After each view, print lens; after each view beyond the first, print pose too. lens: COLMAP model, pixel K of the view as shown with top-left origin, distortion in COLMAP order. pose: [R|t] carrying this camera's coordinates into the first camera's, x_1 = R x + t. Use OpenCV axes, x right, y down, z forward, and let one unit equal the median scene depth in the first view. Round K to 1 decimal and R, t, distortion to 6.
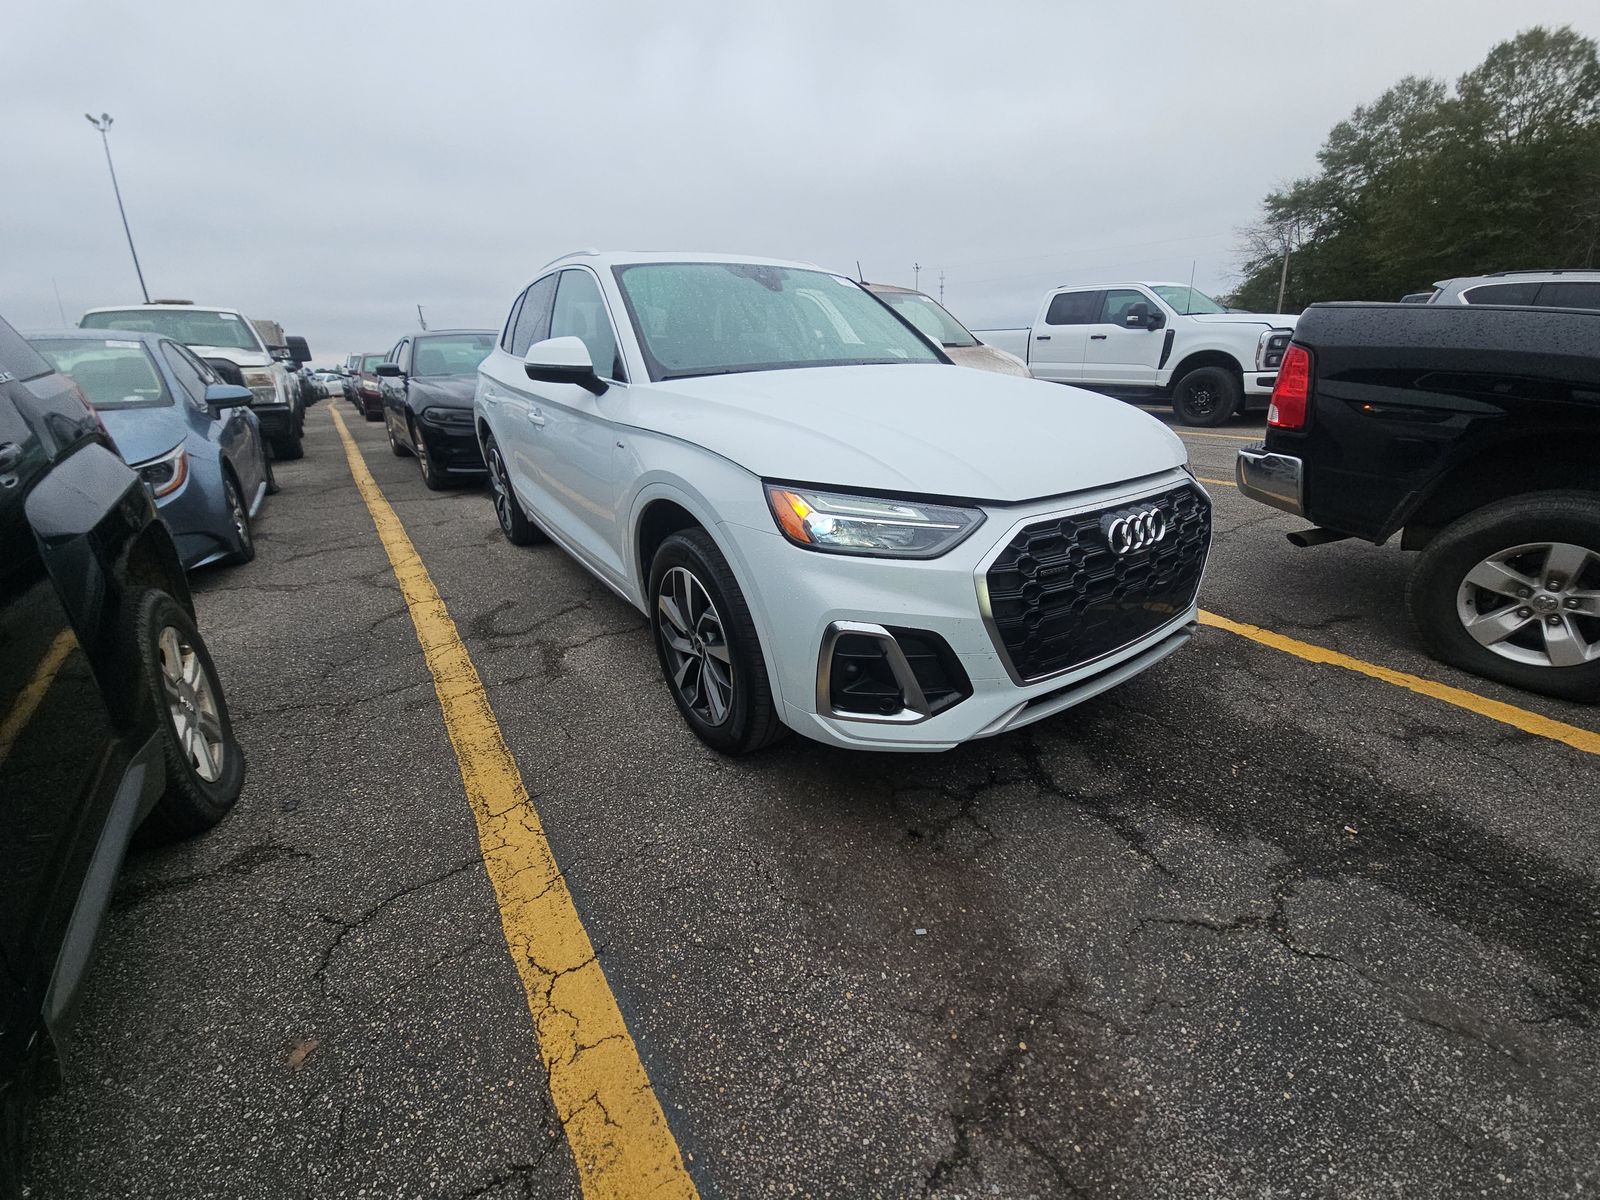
lens RADIAL K [[648.1, 0, 802.7], [0, 648.1, 597.6], [0, 0, 1]] dist [0.007388, -0.006426]
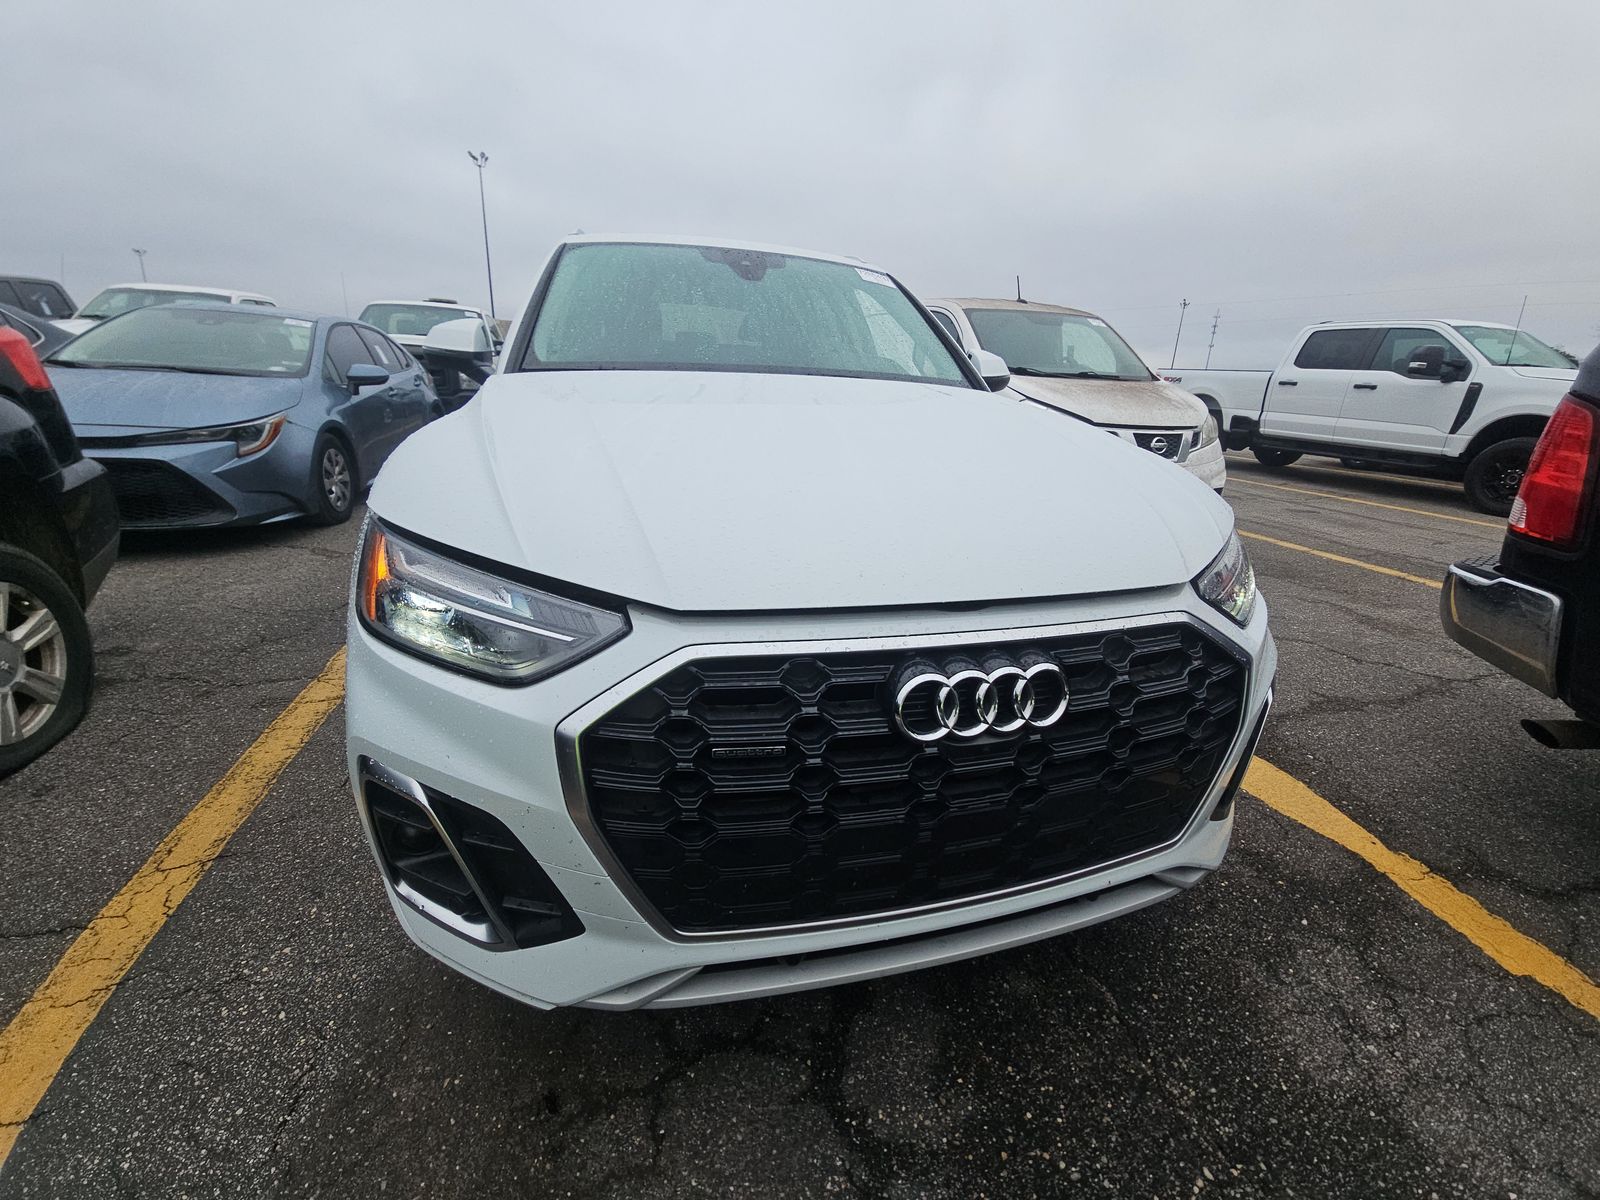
lens RADIAL K [[648.1, 0, 799.3], [0, 648.1, 597.5], [0, 0, 1]] dist [0.007388, -0.006426]
pose [[0.942033, 0.167024, -0.290993, 0.304784], [-0.176902, 0.984198, -0.007779, -0.091579], [0.285096, 0.058806, 0.956693, 0.271722]]
